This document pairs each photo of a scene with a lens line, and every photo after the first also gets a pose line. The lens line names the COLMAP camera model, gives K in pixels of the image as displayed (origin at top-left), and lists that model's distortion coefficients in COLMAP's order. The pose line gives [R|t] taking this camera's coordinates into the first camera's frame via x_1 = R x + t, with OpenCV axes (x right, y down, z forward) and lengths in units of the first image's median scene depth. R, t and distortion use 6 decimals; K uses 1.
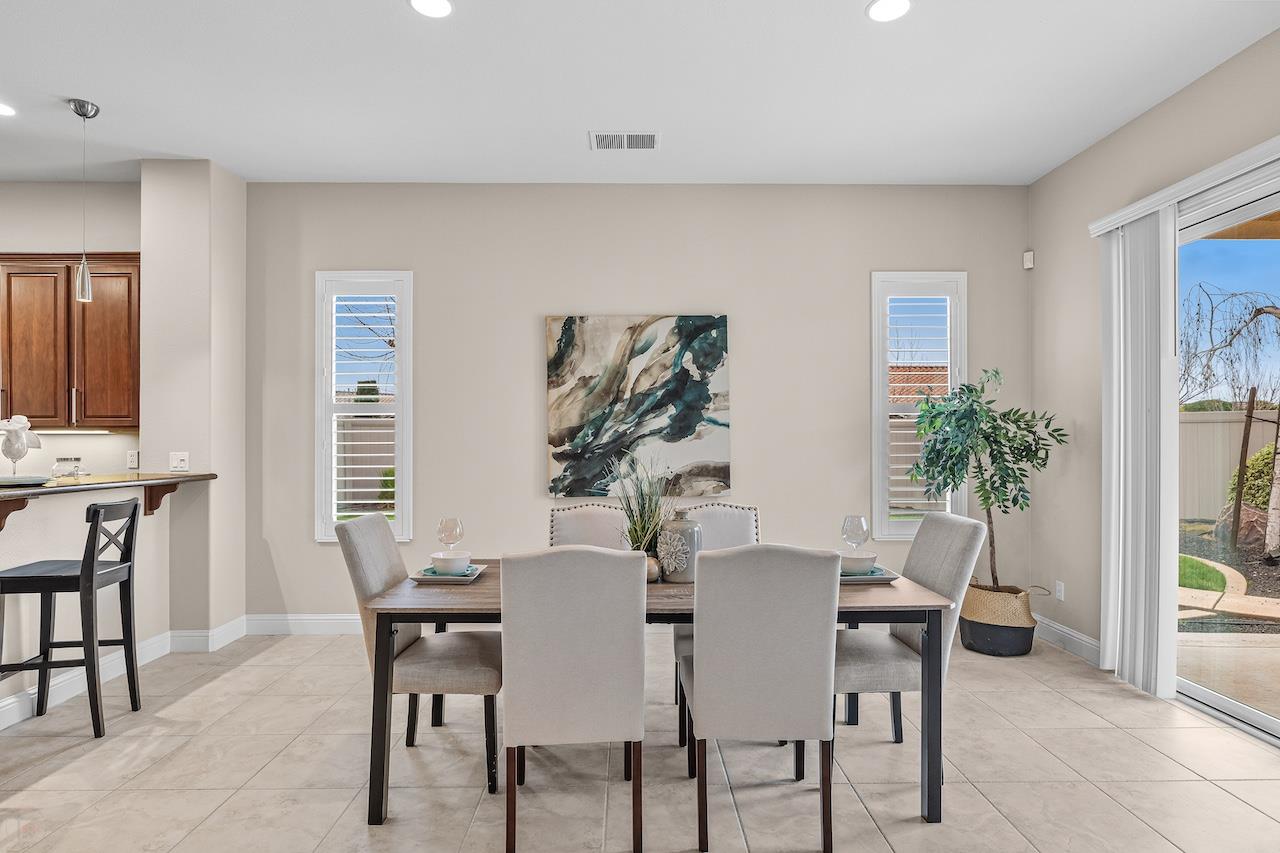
lens RADIAL K [[683.9, 0, 640.0], [0, 683.9, 426.5], [0, 0, 1]] dist [-0.003054, -0.000509]
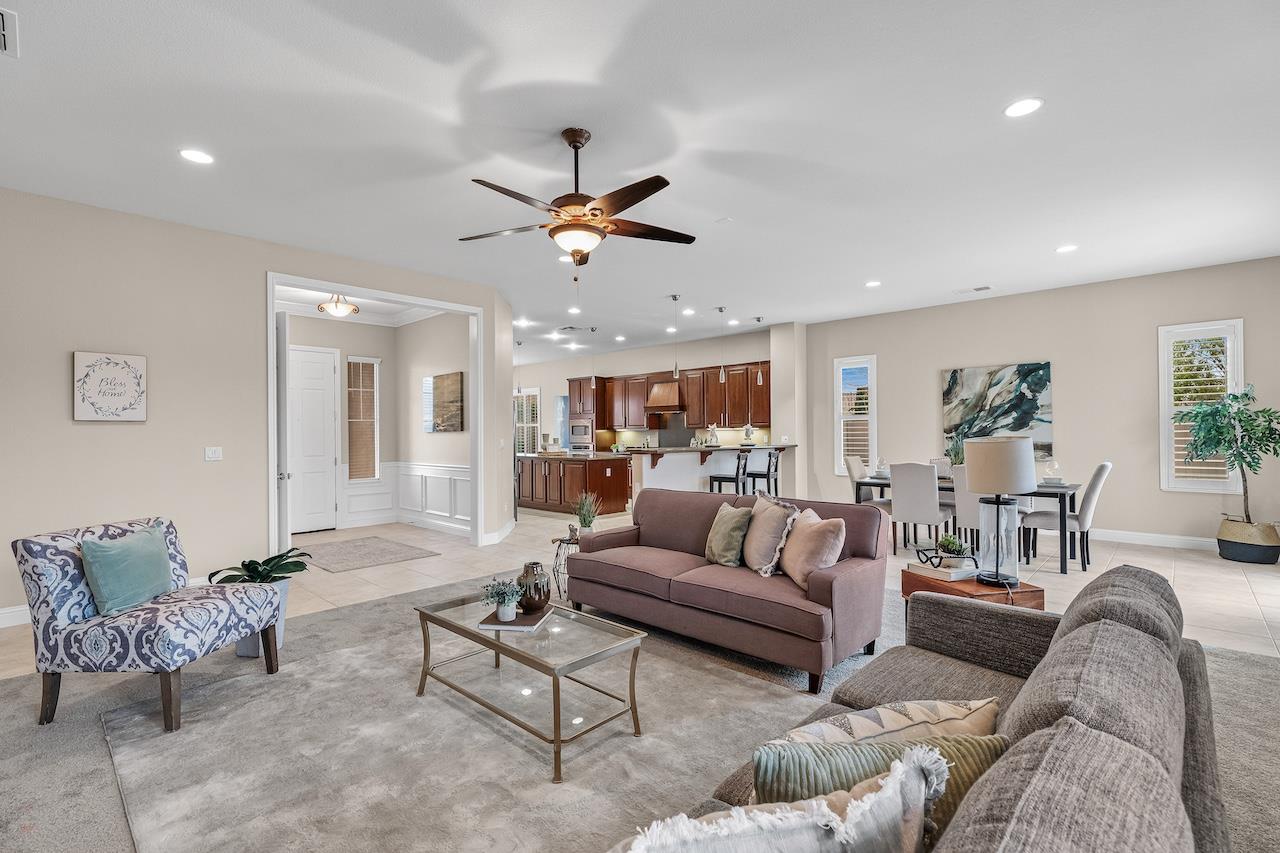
lens RADIAL K [[577.8, 0, 640.0], [0, 577.8, 426.5], [0, 0, 1]] dist [0.000305, -0.000522]
pose [[0.729293, -0.012291, -0.684091, 0.386035], [0.014093, 0.999896, -0.002940, -0.000615], [0.684057, -0.007497, 0.729390, -0.883317]]
